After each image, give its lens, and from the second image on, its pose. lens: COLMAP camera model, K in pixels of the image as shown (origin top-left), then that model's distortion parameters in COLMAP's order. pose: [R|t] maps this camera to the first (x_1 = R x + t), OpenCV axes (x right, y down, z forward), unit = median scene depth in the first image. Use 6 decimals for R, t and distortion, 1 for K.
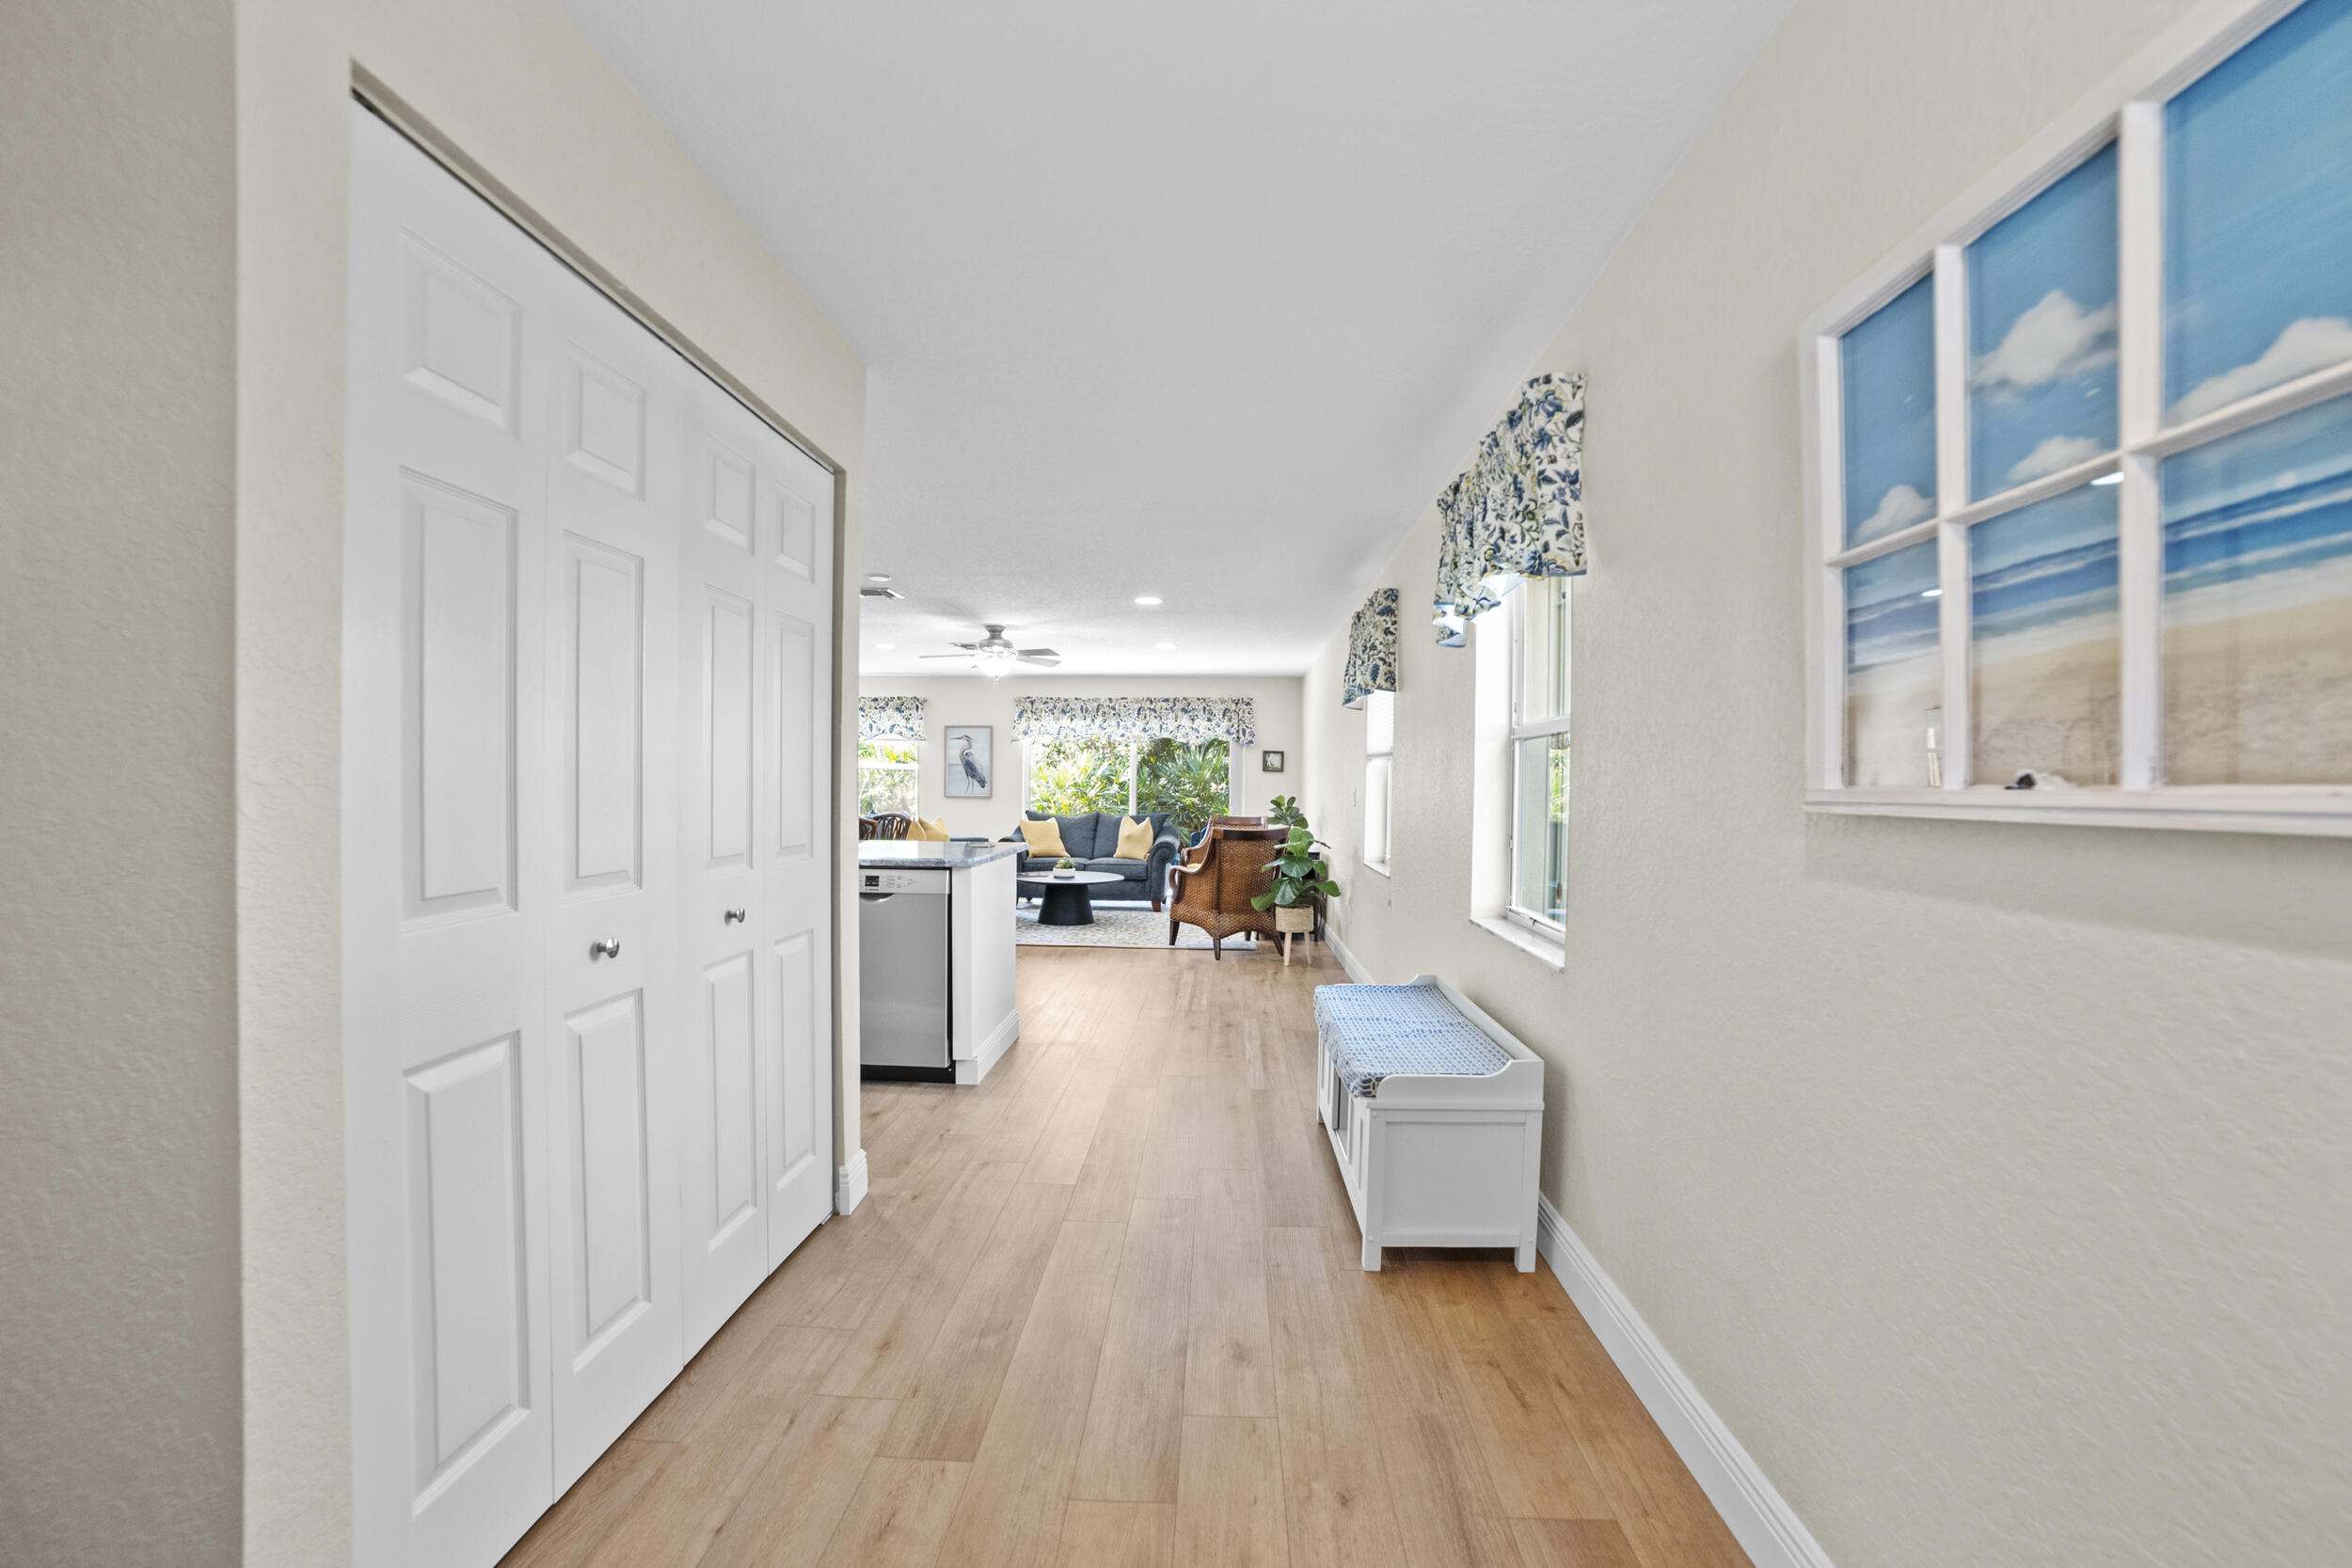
lens RADIAL K [[1011.3, 0, 1176.0], [0, 1011.3, 784.0], [0, 0, 1]] dist [-0.091498, -0.000017]
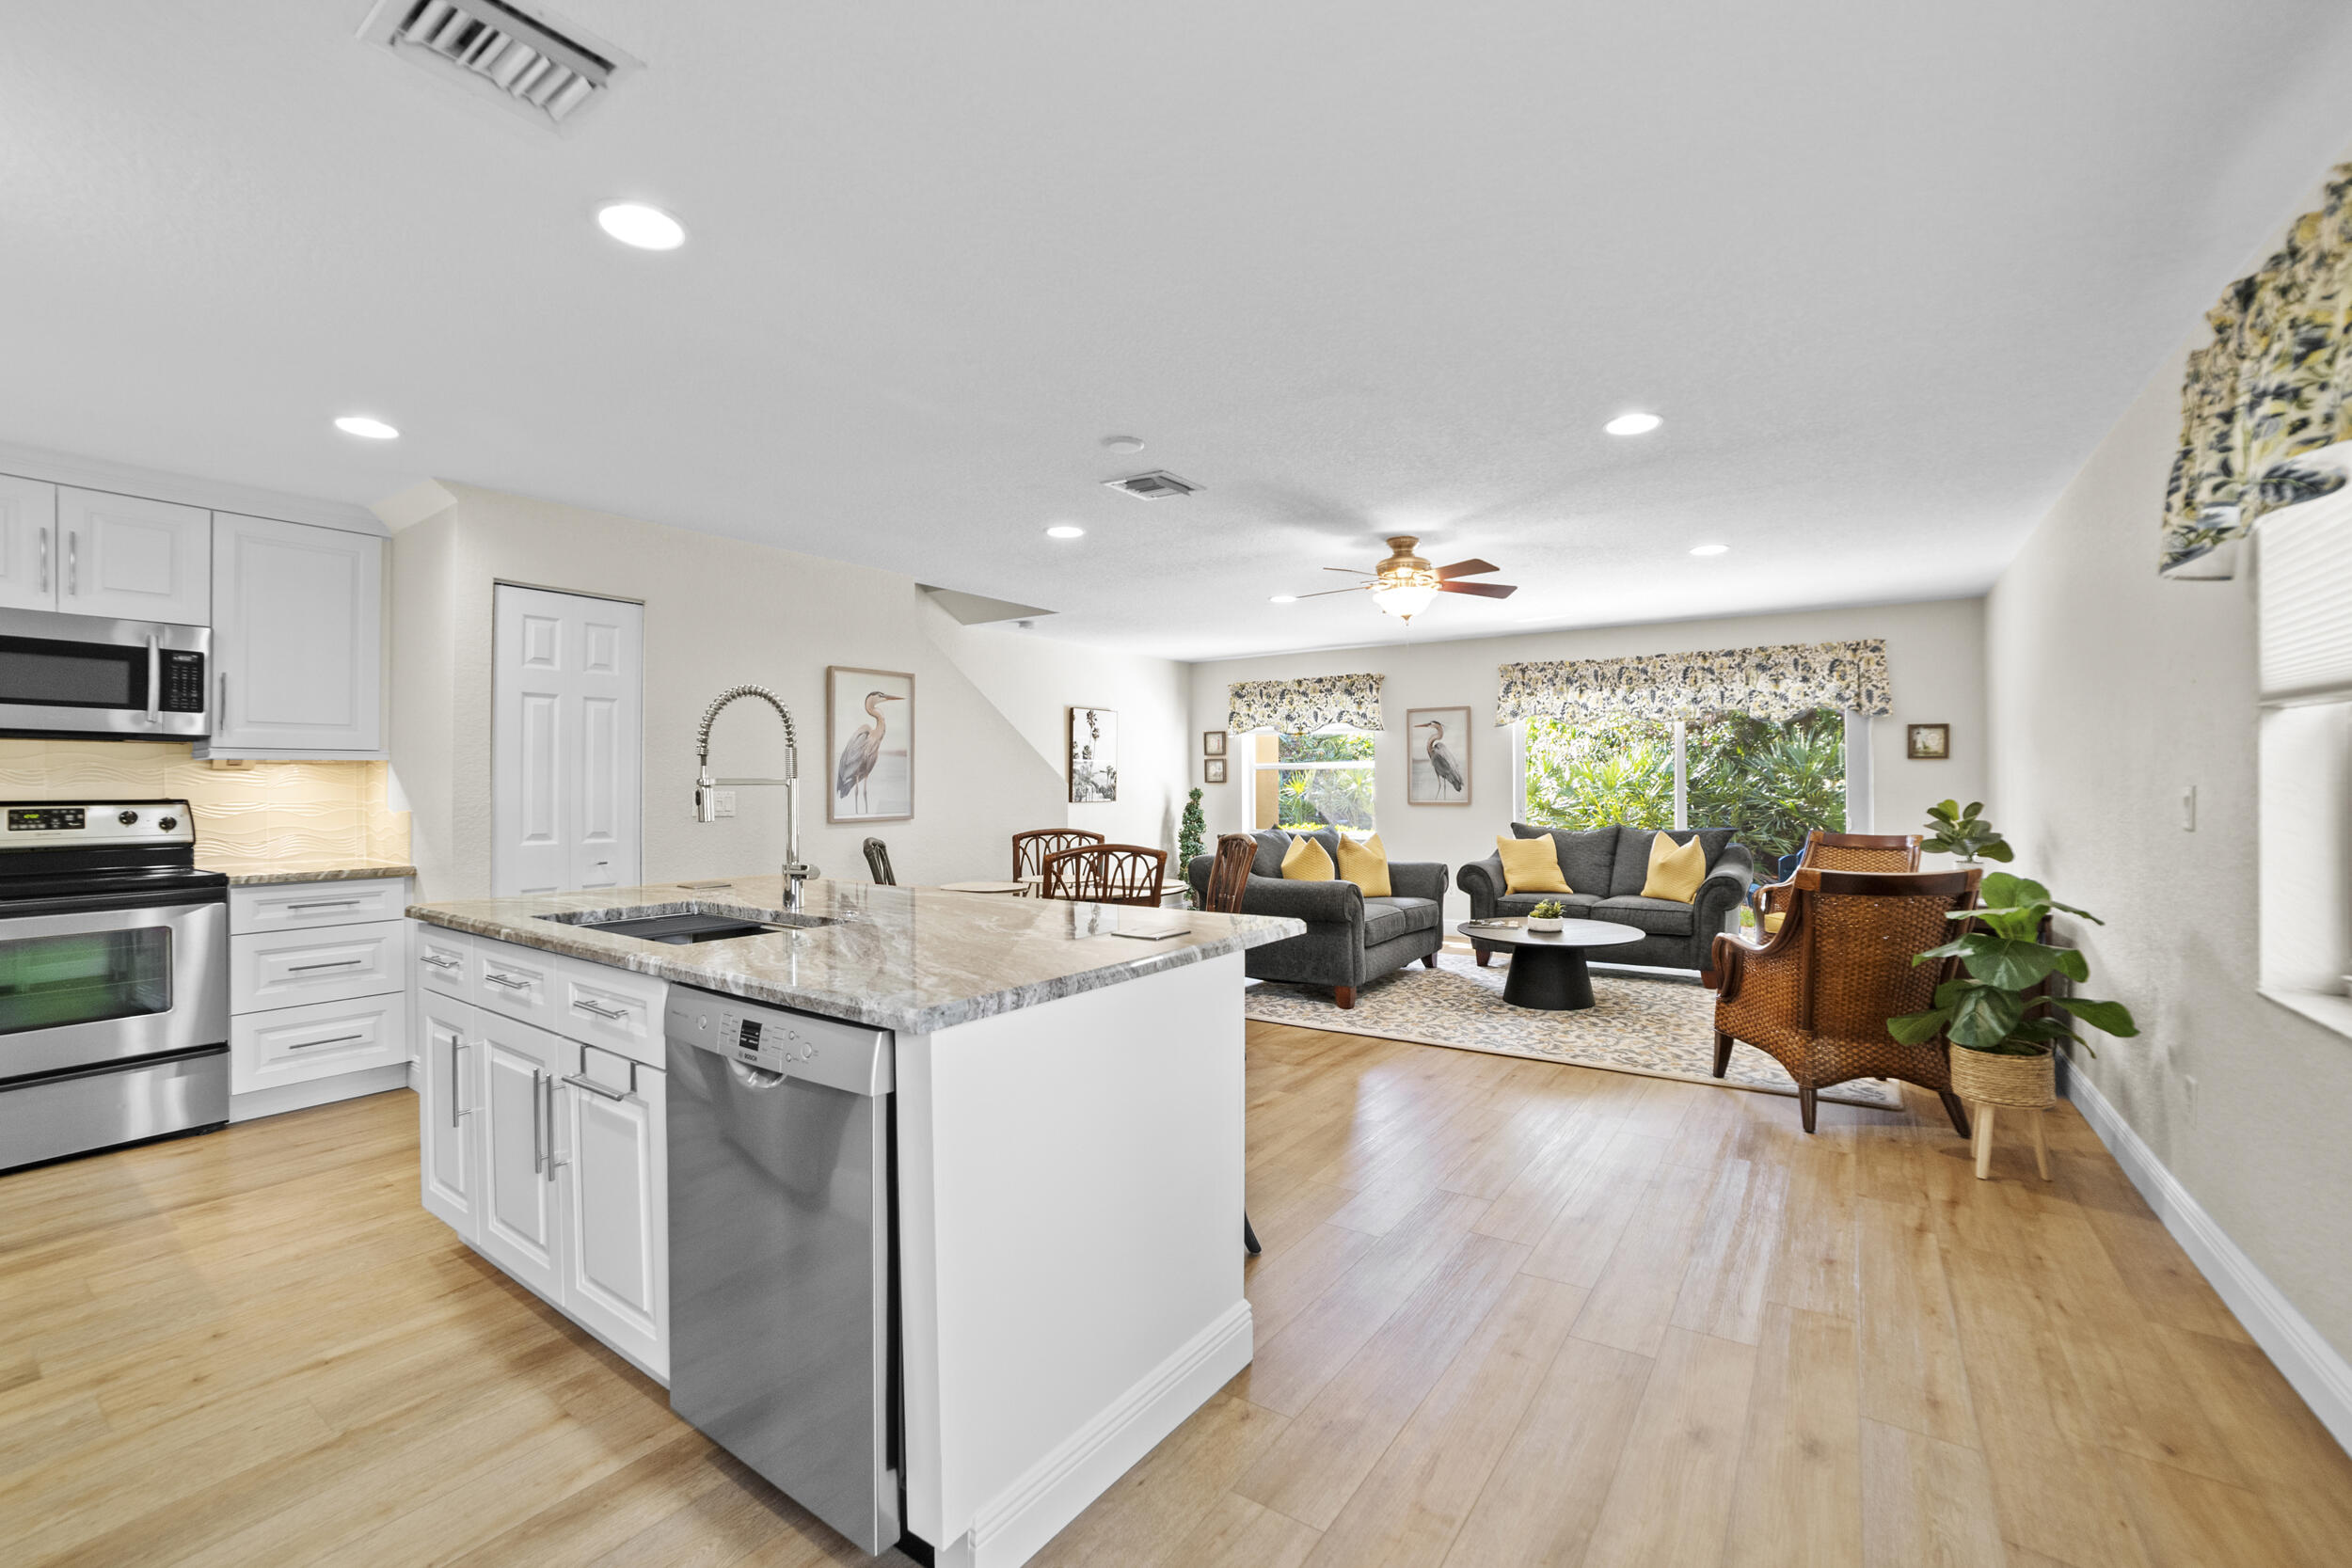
lens RADIAL K [[1000.2, 0, 1178.5], [0, 1000.2, 771.8], [0, 0, 1]] dist [-0.086960, 0.036156]
pose [[0.846776, -0.020455, -0.531556, 0.023381], [0.013339, 0.999763, -0.017224, -0.000492], [0.531782, 0.007495, 0.846848, 0.294477]]
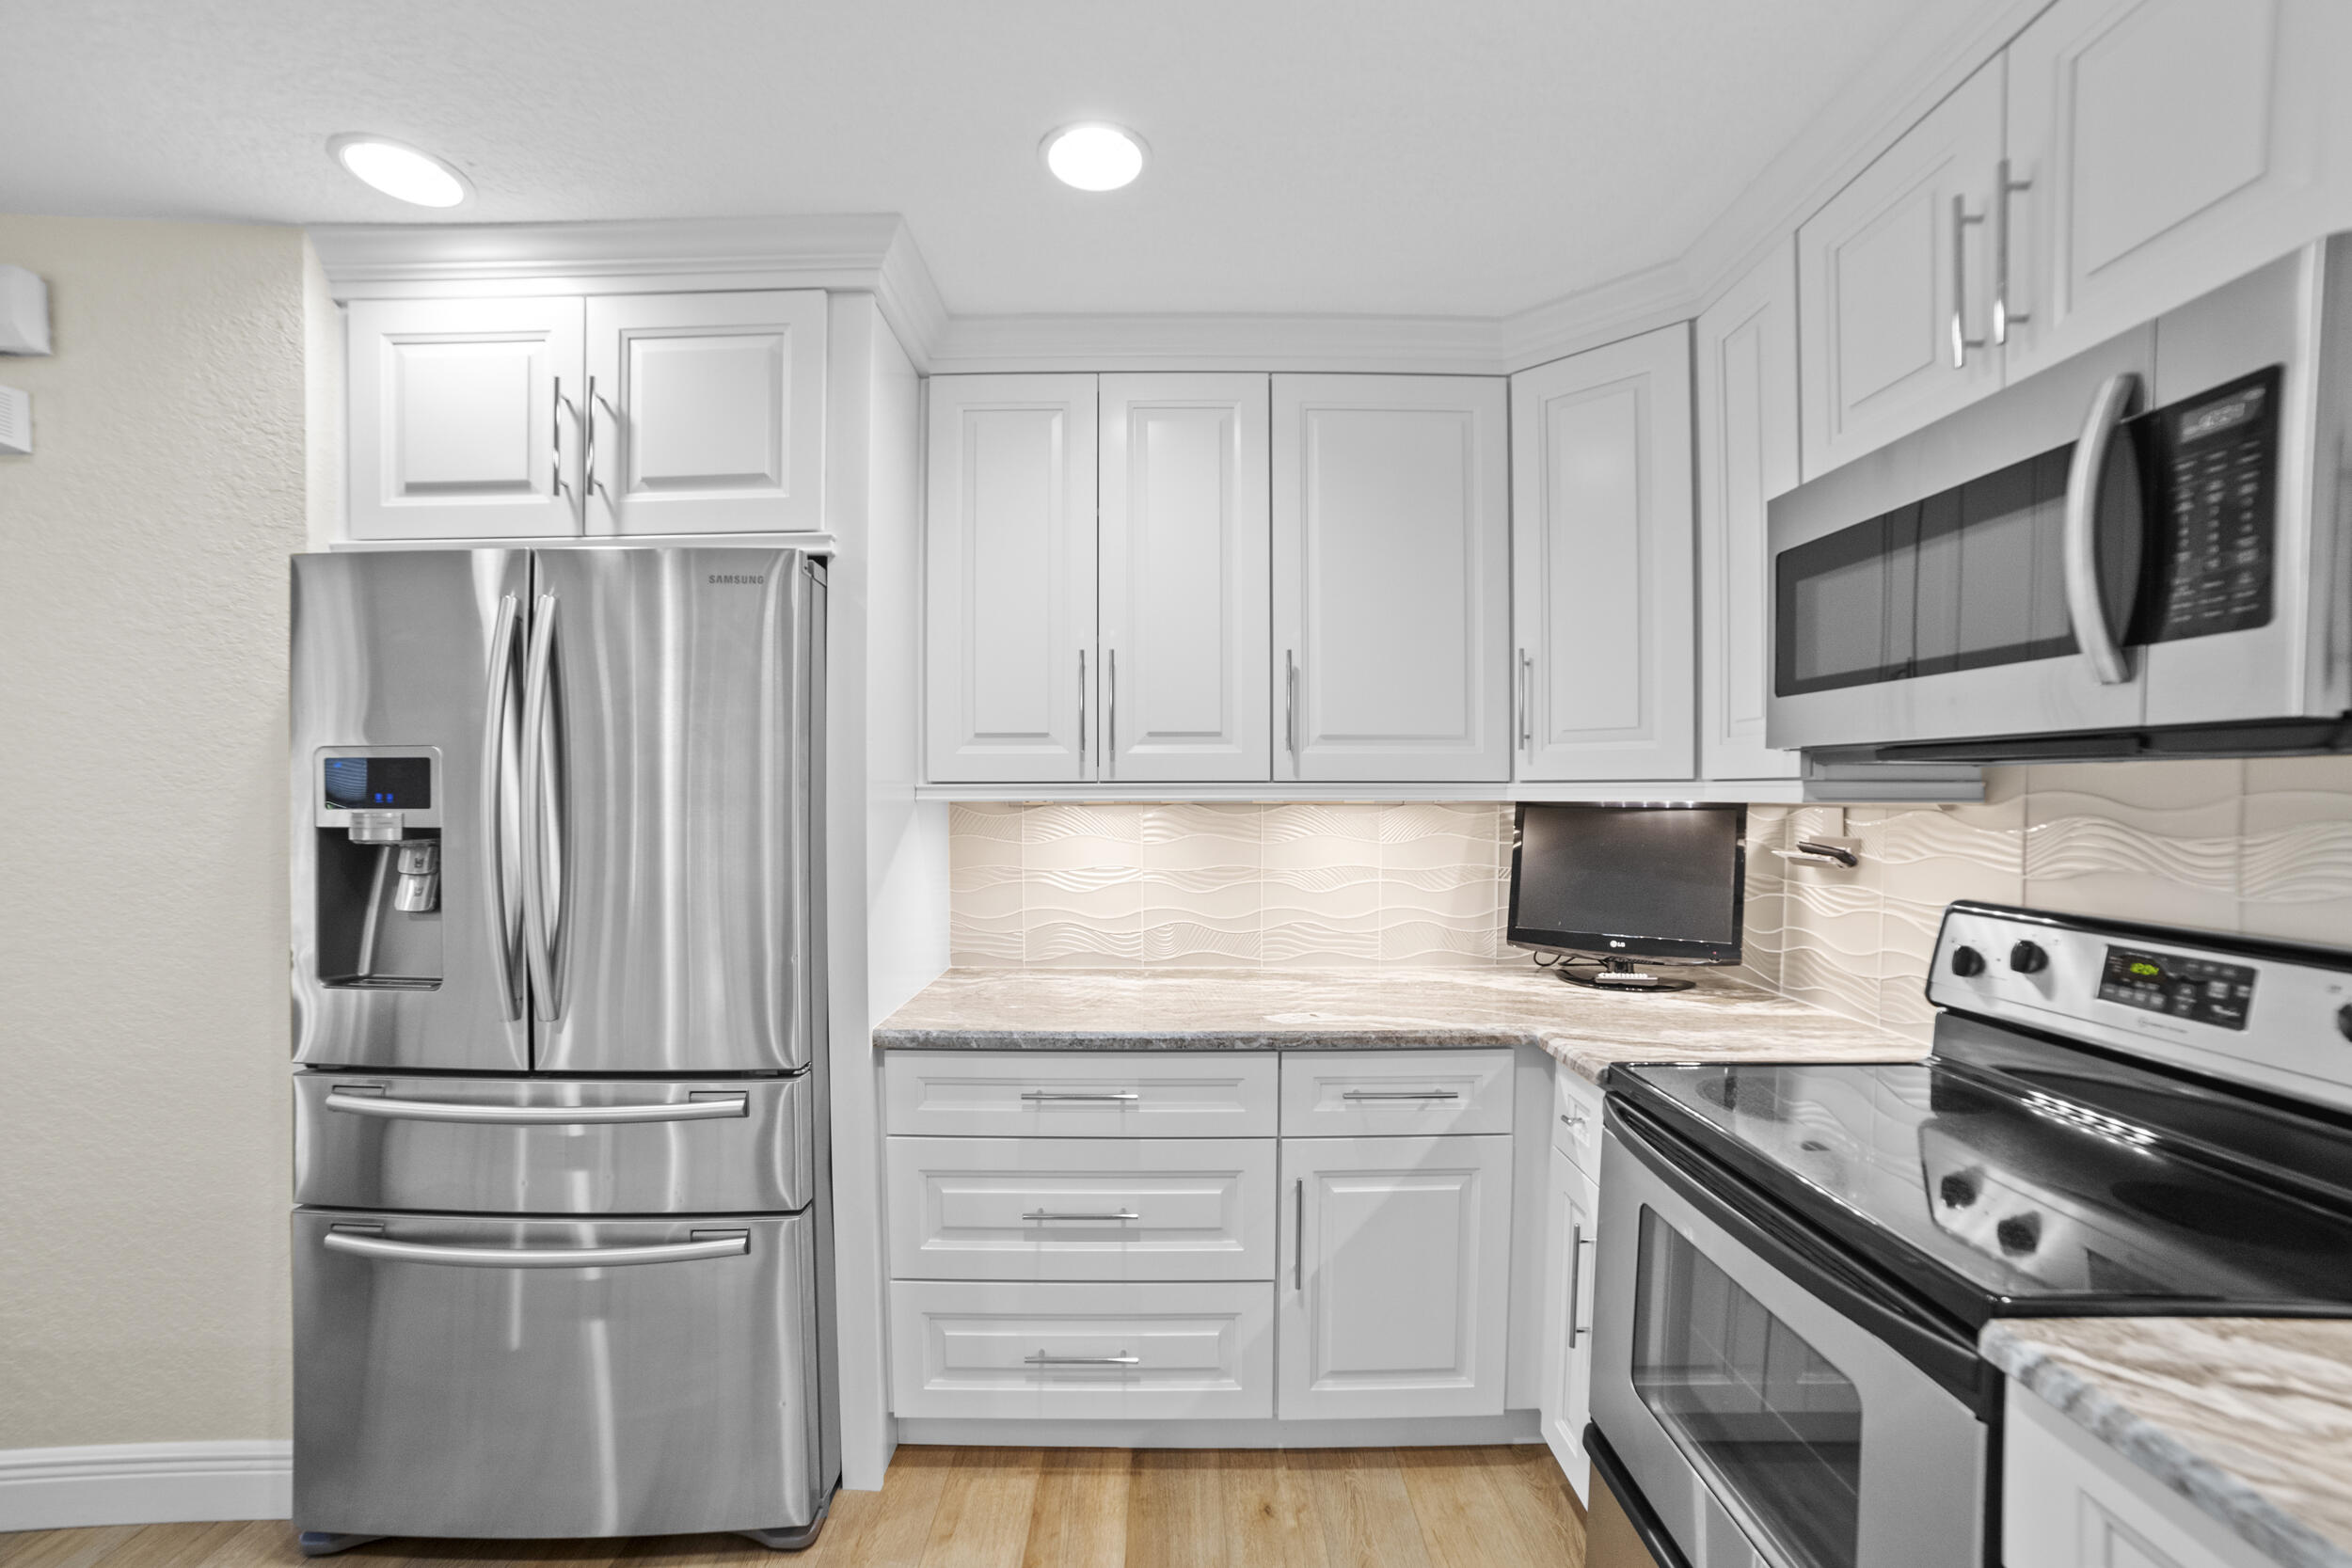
lens RADIAL K [[963.3, 0, 1175.5], [0, 963.3, 812.1], [0, 0, 1]] dist [-0.094591, 0.033157]
pose [[-0.998567, -0.008610, -0.052809, -0.361341], [-0.009837, 0.999687, 0.023011, -0.017290], [0.052595, 0.023498, -0.998339, 0.469317]]
